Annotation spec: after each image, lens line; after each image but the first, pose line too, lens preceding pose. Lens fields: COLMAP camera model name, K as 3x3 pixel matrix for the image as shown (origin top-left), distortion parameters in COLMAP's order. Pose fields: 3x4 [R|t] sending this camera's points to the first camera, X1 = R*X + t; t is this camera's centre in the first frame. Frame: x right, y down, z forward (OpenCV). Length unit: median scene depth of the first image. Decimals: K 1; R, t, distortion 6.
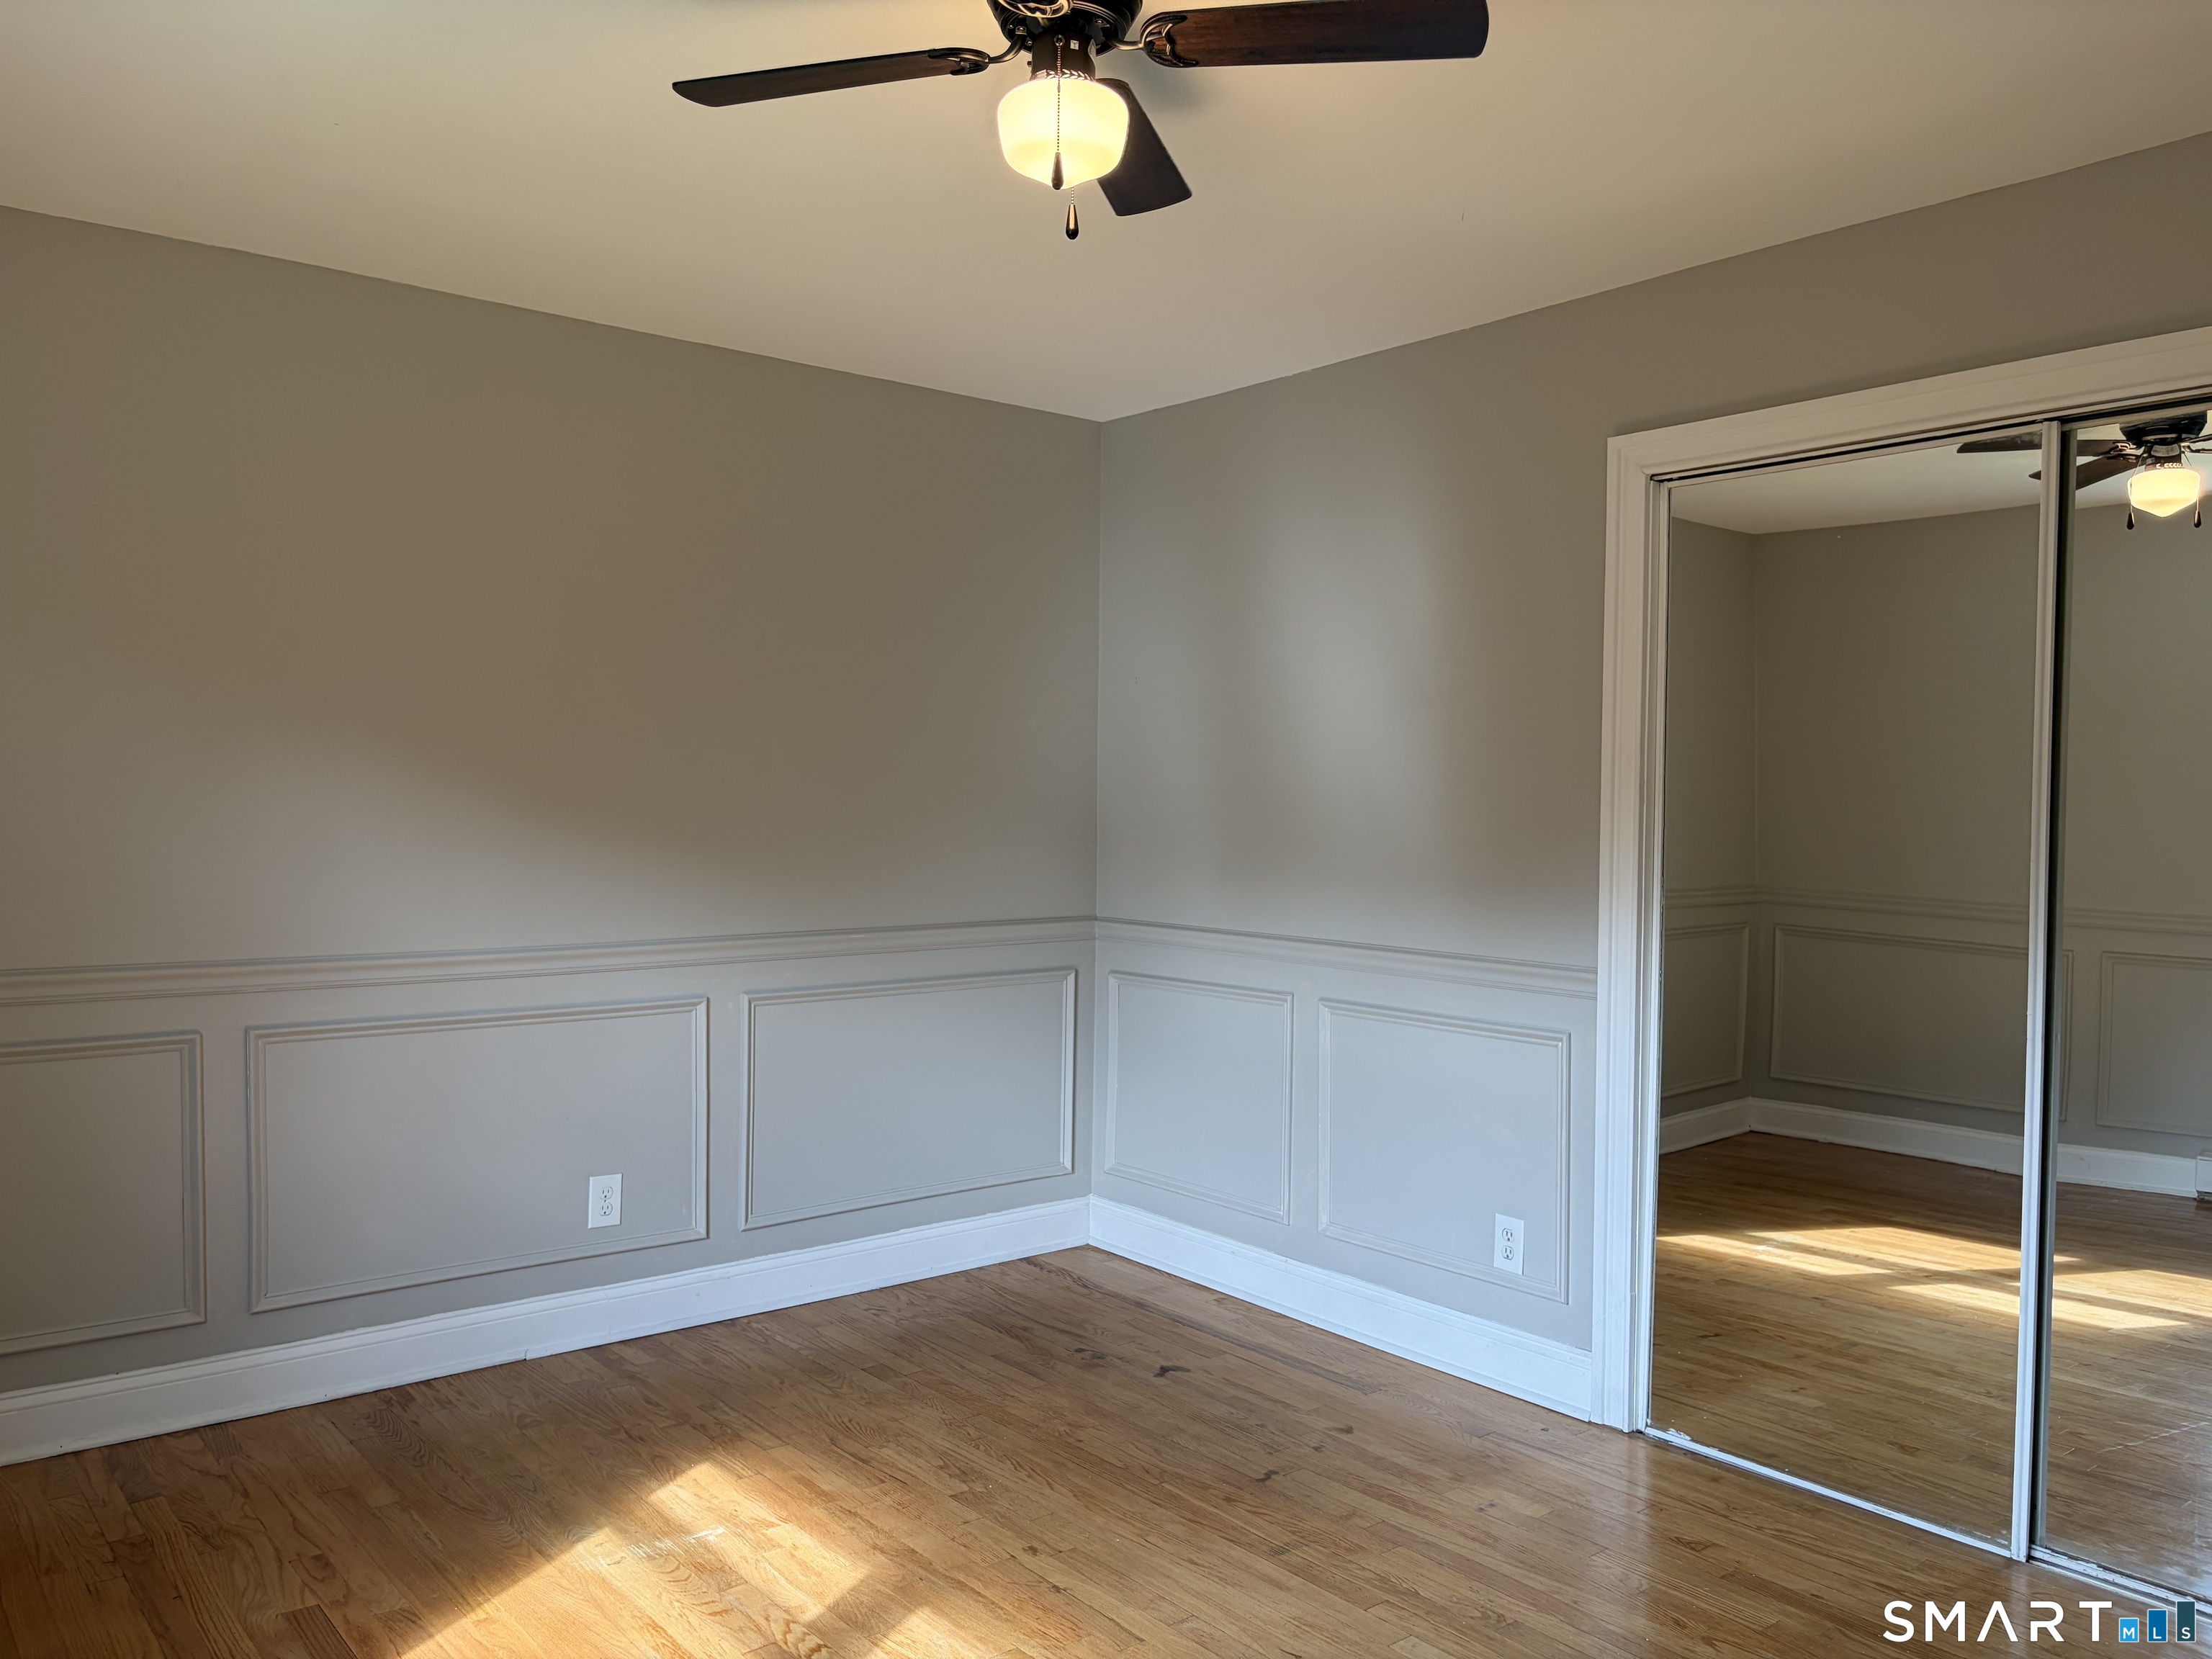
lens RADIAL K [[1661.5, 0, 1099.8], [0, 1661.5, 826.5], [0, 0, 1]] dist [0.004178, -0.029292]
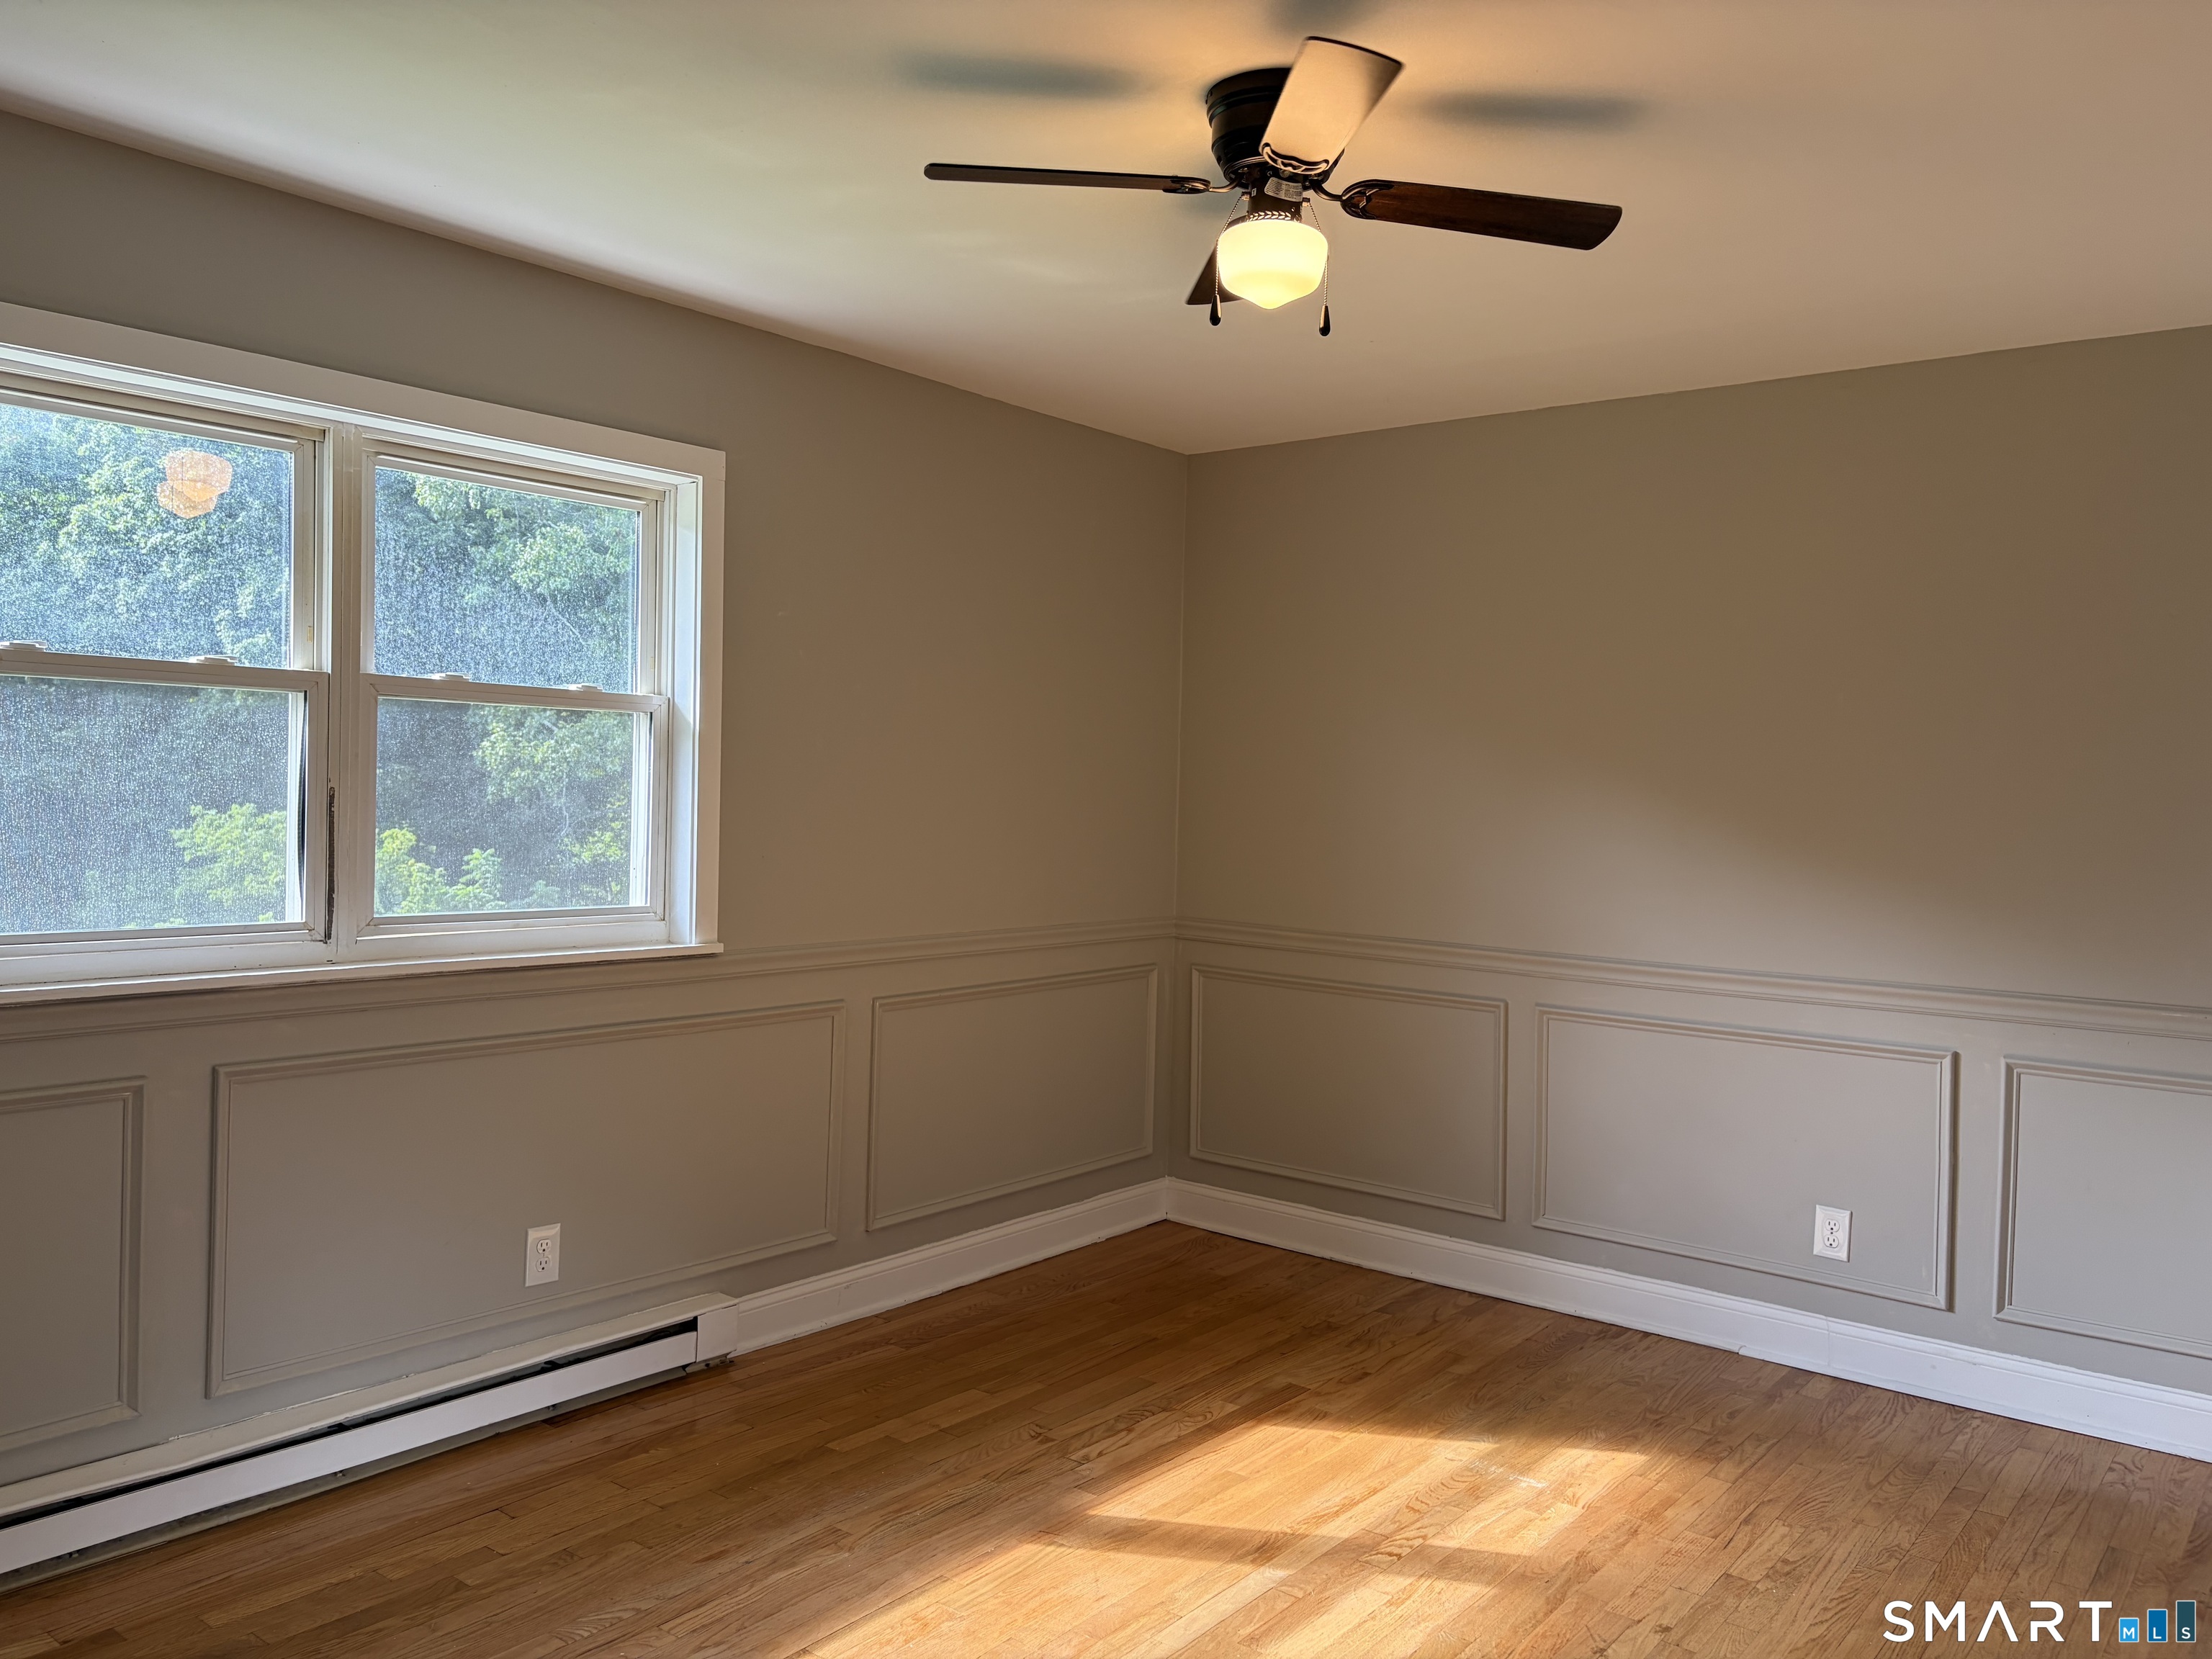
lens RADIAL K [[1661.5, 0, 1120.6], [0, 1661.5, 830.6], [0, 0, 1]] dist [0.004178, -0.029292]
pose [[0.202605, 0.016933, -0.979114, 0.705474], [-0.044375, 0.998982, 0.008094, -0.010385], [0.978255, 0.041808, 0.203150, 0.423118]]
